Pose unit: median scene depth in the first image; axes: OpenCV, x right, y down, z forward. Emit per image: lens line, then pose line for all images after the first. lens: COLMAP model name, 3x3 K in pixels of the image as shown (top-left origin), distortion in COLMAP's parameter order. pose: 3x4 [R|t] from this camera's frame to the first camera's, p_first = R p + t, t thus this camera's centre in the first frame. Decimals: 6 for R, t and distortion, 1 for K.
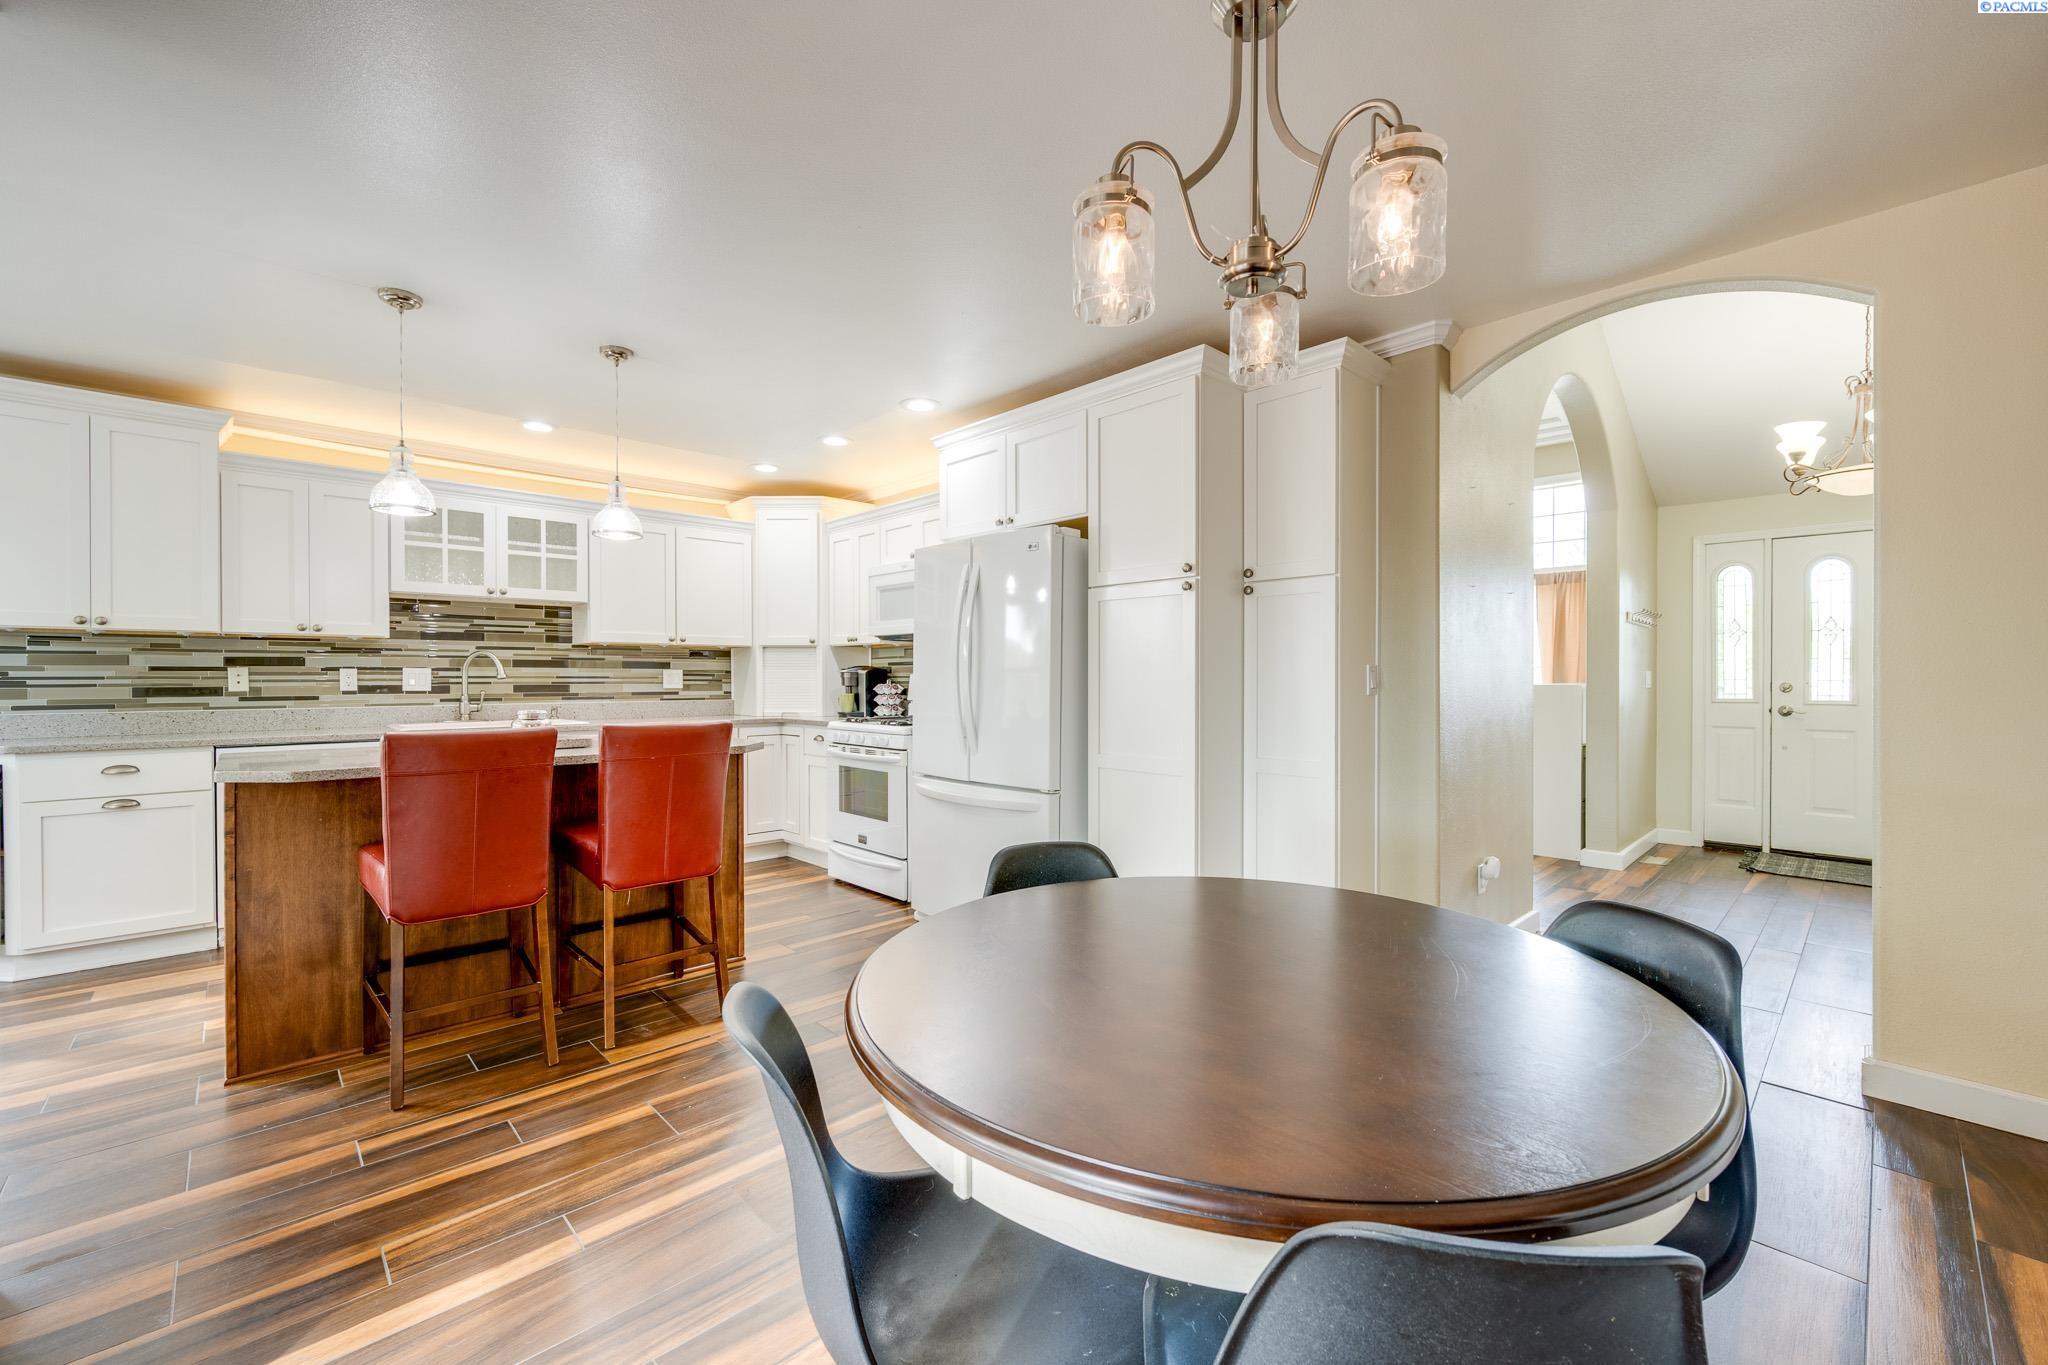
lens RADIAL K [[829.8, 0, 1019.0], [0, 829.8, 700.1], [0, 0, 1]] dist [-0.002839, 0.000426]
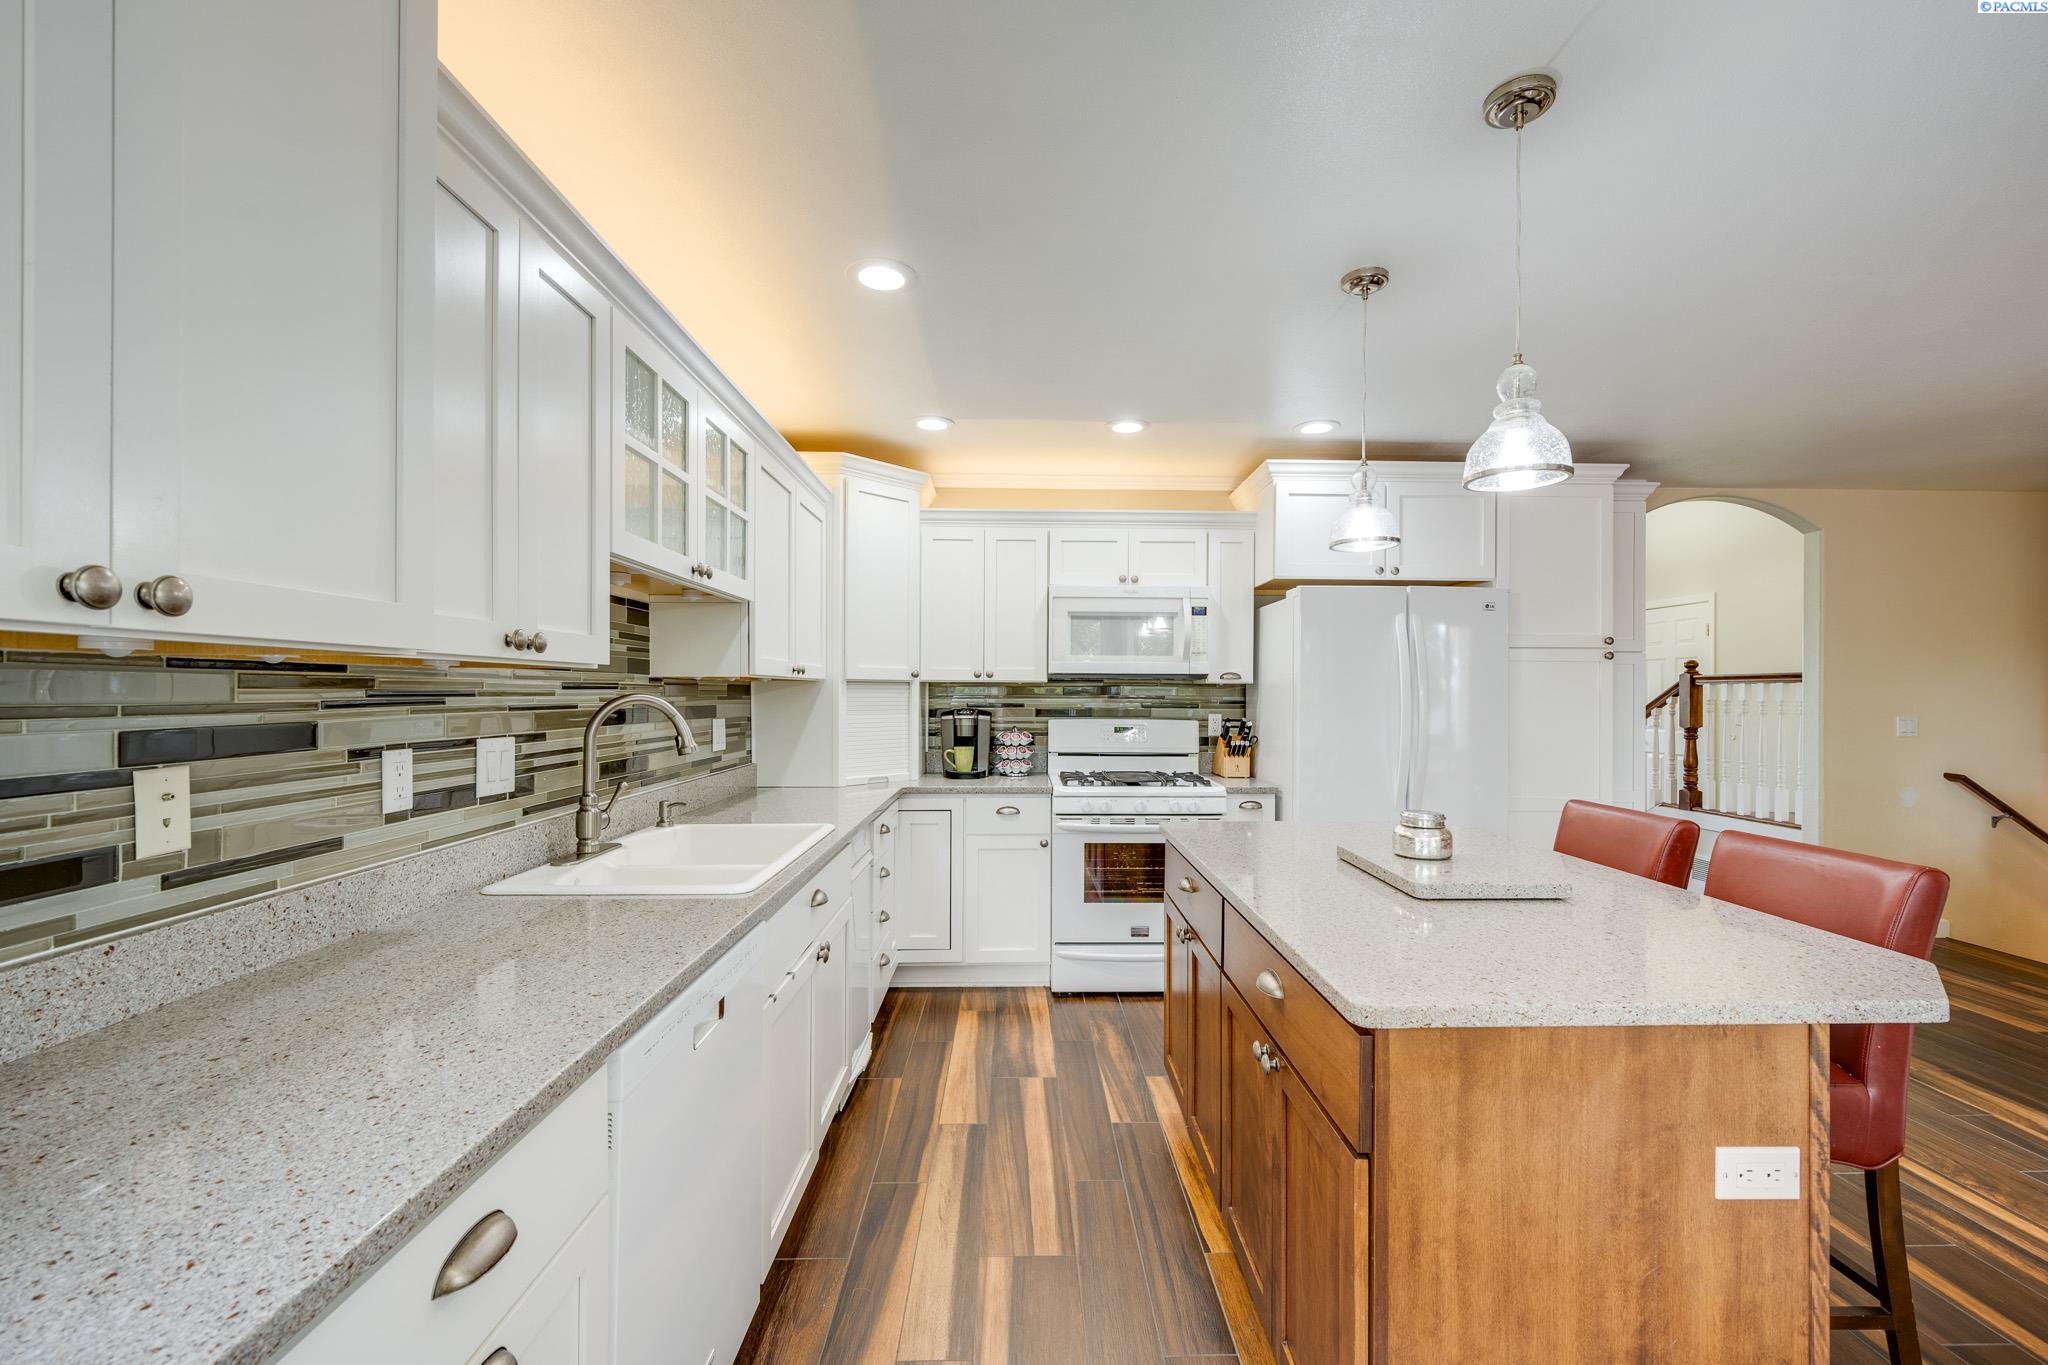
lens RADIAL K [[838.2, 0, 1021.4], [0, 838.2, 713.8], [0, 0, 1]] dist [-0.000287, 0.000006]
pose [[0.669159, -0.016439, 0.742938, -0.875058], [0.015990, 0.999842, 0.007721, -0.050470], [-0.742947, 0.006713, 0.669316, 0.547887]]
